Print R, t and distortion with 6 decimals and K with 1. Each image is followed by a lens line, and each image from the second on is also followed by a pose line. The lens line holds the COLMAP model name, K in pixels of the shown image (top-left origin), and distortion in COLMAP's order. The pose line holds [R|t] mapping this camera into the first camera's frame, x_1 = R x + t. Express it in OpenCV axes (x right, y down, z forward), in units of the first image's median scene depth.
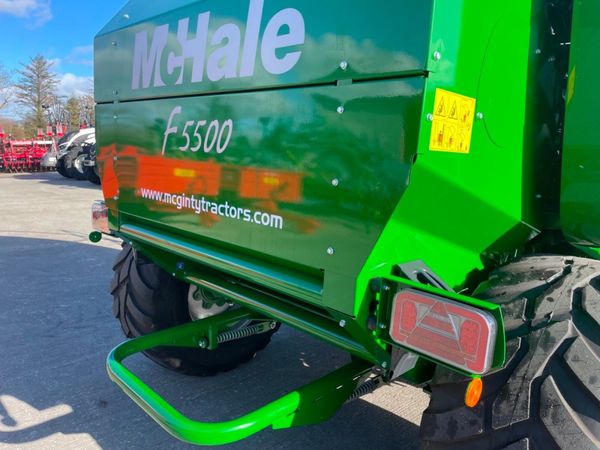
lens RADIAL K [[452.6, 0, 298.3], [0, 452.6, 227.0], [0, 0, 1]] dist [0.043610, -0.046917]
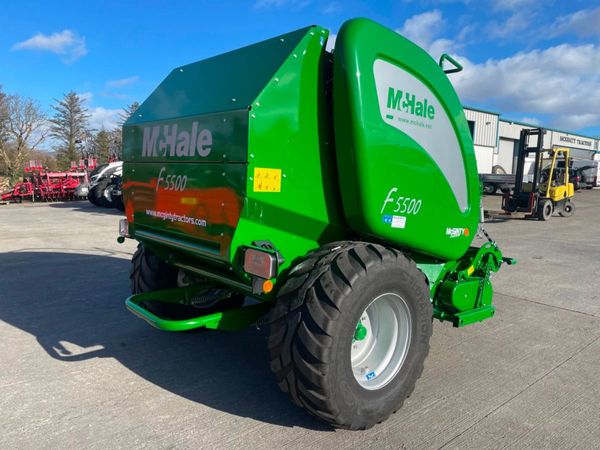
lens RADIAL K [[452.6, 0, 304.5], [0, 452.6, 225.7], [0, 0, 1]] dist [0.043610, -0.046917]
pose [[0.999321, -0.005179, -0.036469, 0.278215], [0.002919, 0.998088, -0.061747, 0.073806], [0.036719, 0.061599, 0.997425, -0.620320]]
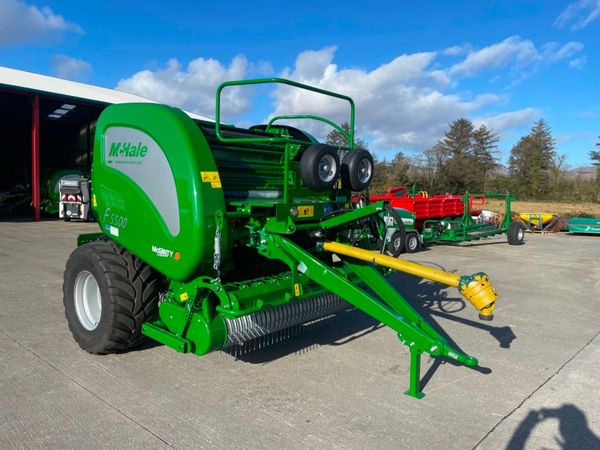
lens RADIAL K [[452.6, 0, 299.5], [0, 452.6, 224.8], [0, 0, 1]] dist [0.043610, -0.046917]
pose [[0.091553, 0.048260, -0.994630, 2.444502], [-0.194330, 0.980487, 0.029686, -0.245493], [0.976655, 0.190568, 0.099145, 1.223545]]
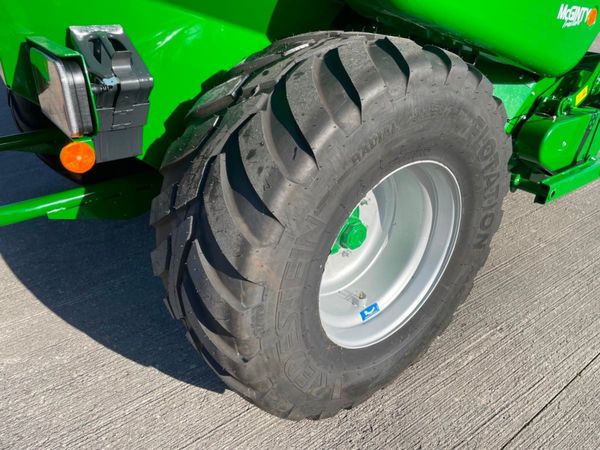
lens RADIAL K [[452.6, 0, 300.5], [0, 452.6, 229.4], [0, 0, 1]] dist [0.043610, -0.046917]
pose [[0.993149, 0.029296, -0.113119, 0.380989], [0.010062, 0.943024, 0.332571, 0.079689], [0.116417, -0.331431, 0.936269, 0.057216]]
